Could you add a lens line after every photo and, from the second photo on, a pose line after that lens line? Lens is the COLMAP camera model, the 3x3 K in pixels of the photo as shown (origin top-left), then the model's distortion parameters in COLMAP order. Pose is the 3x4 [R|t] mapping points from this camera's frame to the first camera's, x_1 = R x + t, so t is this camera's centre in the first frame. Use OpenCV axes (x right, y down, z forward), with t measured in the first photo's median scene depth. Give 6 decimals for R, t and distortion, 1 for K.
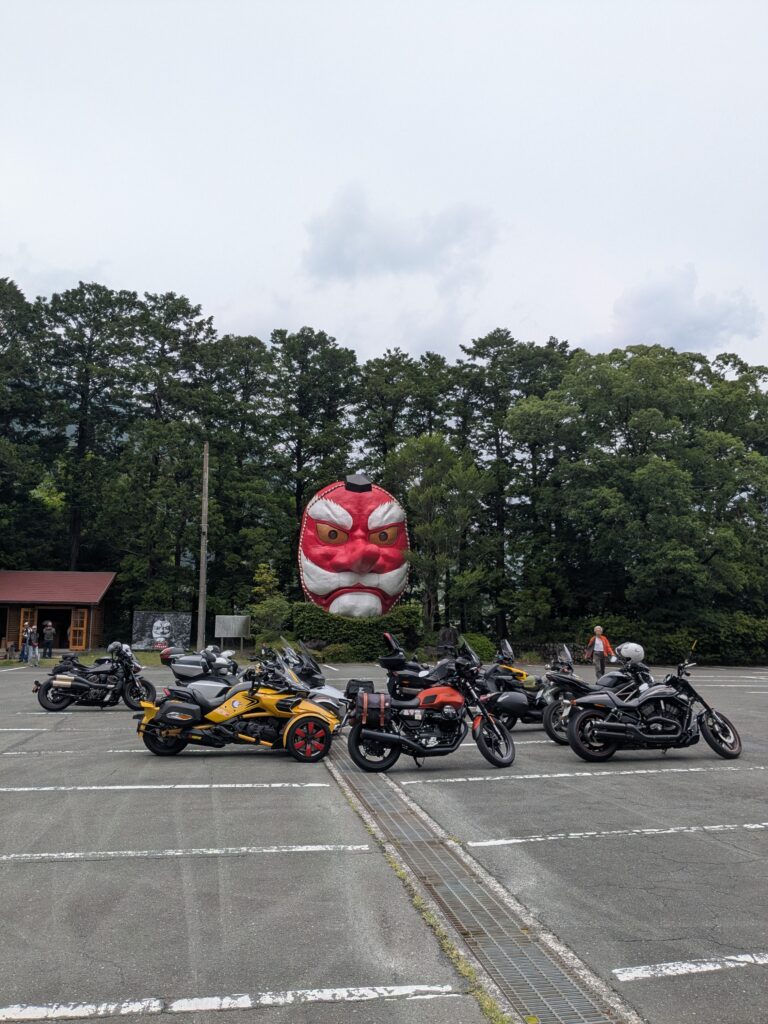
lens RADIAL K [[782.8, 0, 363.1], [0, 782.8, 510.2], [0, 0, 1]] dist [0.003660, -0.001198]
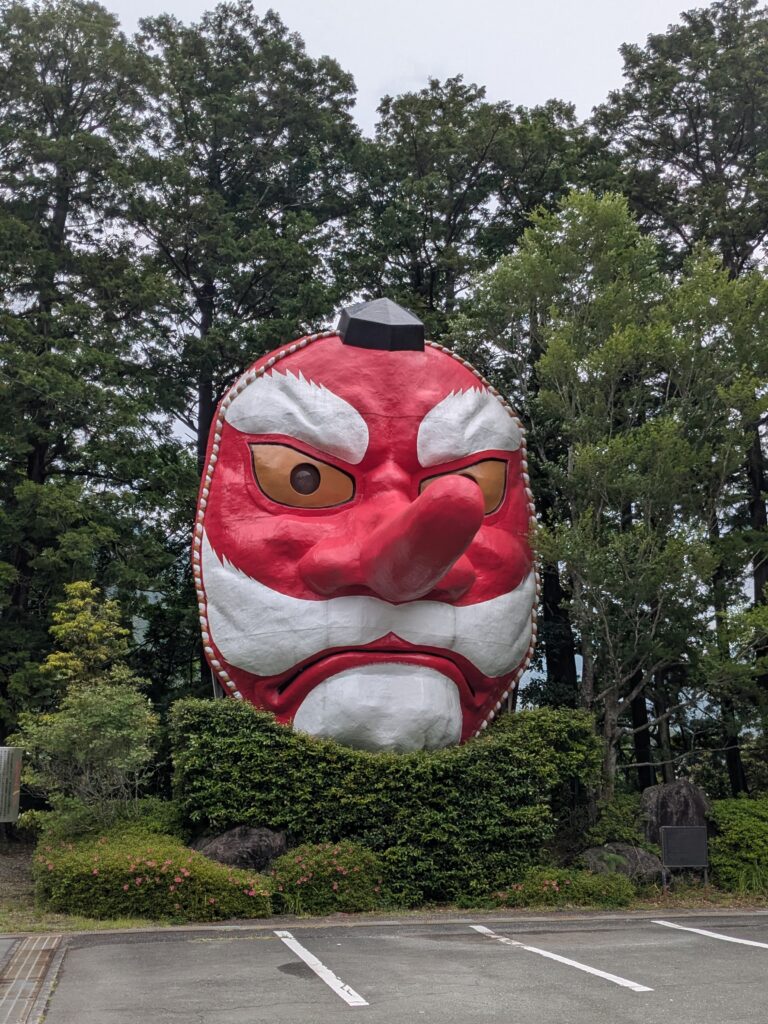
lens RADIAL K [[1140.7, 0, 373.6], [0, 1140.7, 495.9], [0, 0, 1]] dist [0.020608, -0.019363]
pose [[0.998789, -0.000084, 0.049208, -0.033827], [0.004896, 0.995205, -0.097684, 0.082262], [-0.048964, 0.097806, 0.994000, 0.550971]]
